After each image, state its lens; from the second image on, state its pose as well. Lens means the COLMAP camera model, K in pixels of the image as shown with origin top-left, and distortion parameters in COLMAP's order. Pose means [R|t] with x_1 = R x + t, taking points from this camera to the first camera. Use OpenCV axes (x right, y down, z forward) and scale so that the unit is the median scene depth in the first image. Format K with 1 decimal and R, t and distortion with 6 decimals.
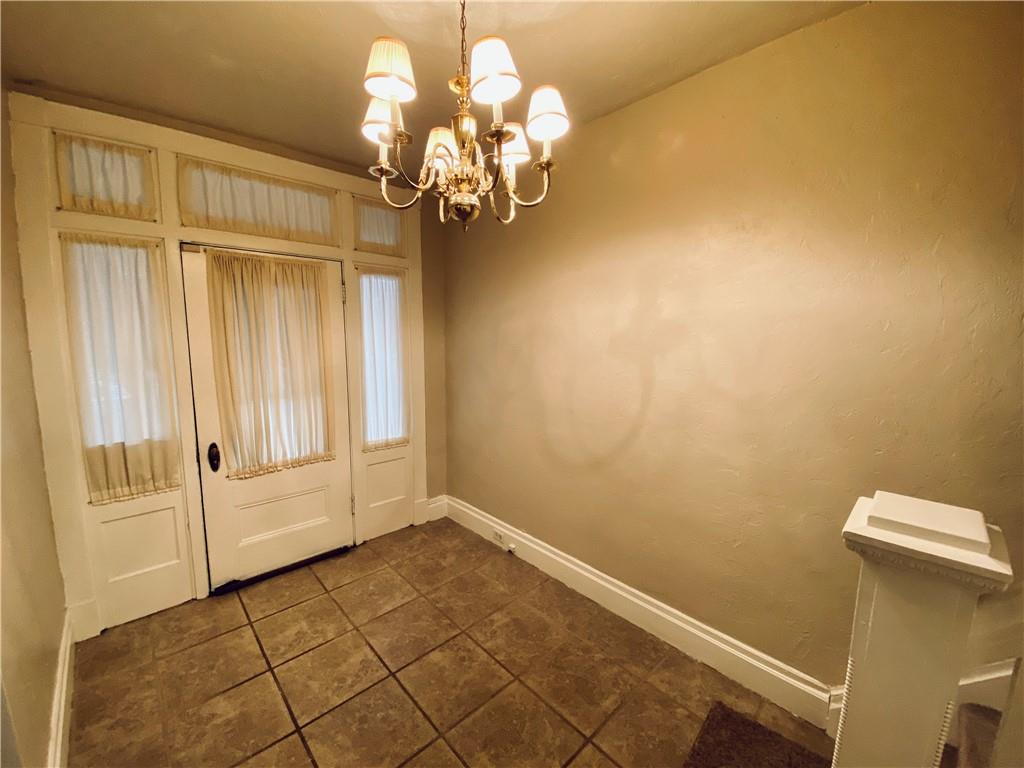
lens RADIAL K [[418.1, 0, 510.9], [0, 418.1, 384.6], [0, 0, 1]] dist [-0.011653, -0.000513]
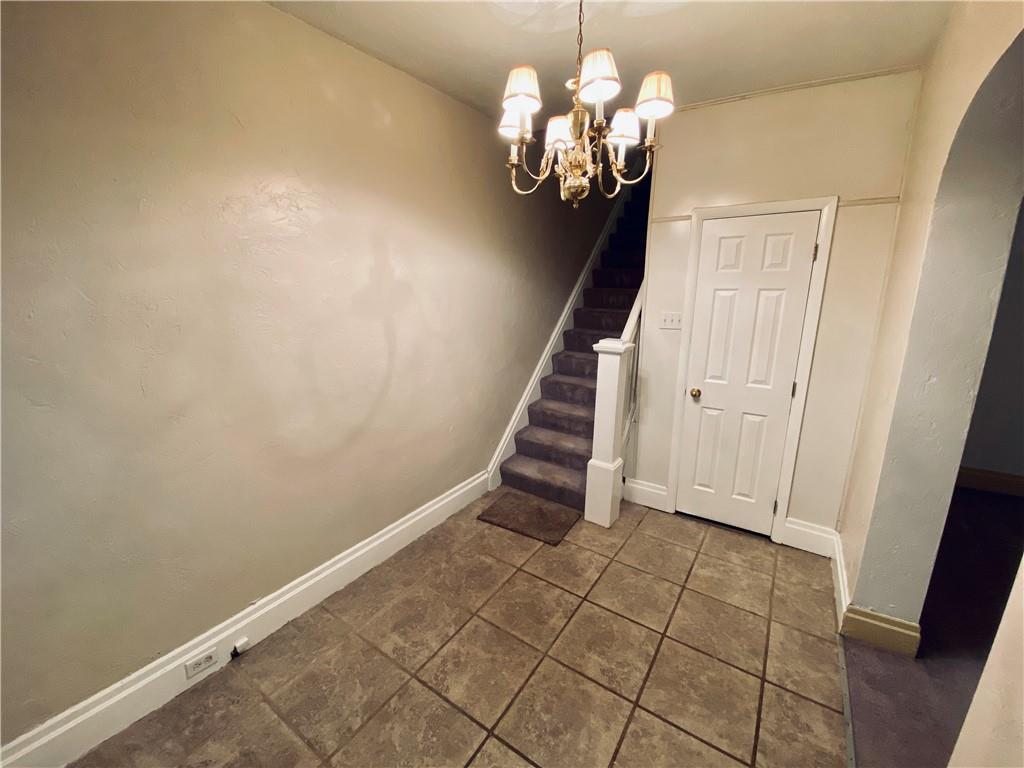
lens RADIAL K [[418.1, 0, 508.6], [0, 418.1, 382.2], [0, 0, 1]] dist [-0.011653, -0.000513]
pose [[-0.216769, -0.227125, 0.949434, -0.887174], [0.135007, 0.956239, 0.259577, -0.144739], [-0.966842, 0.184449, -0.176620, 0.975584]]
